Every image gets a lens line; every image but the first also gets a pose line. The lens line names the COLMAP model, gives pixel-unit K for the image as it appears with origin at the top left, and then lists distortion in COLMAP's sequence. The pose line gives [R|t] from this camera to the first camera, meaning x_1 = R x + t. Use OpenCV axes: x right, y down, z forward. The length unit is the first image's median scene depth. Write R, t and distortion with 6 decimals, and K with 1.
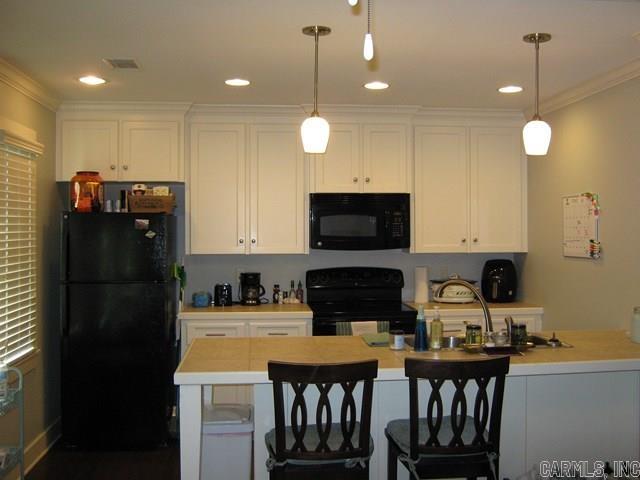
lens RADIAL K [[713.3, 0, 322.1], [0, 713.3, 238.9], [0, 0, 1]] dist [-0.087780, 0.014927]
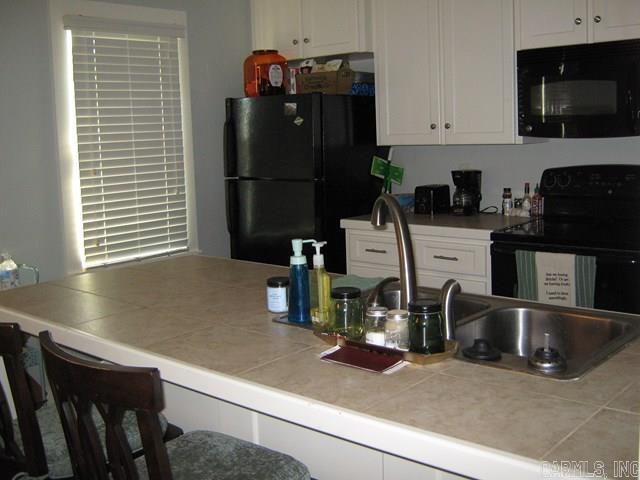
lens RADIAL K [[713.3, 0, 322.1], [0, 713.3, 238.9], [0, 0, 1]] dist [-0.087780, 0.014927]
pose [[0.686322, 0.087770, -0.721982, 0.355170], [0.023670, 0.989470, 0.142789, 0.010759], [0.726912, -0.115088, 0.677018, 0.428365]]
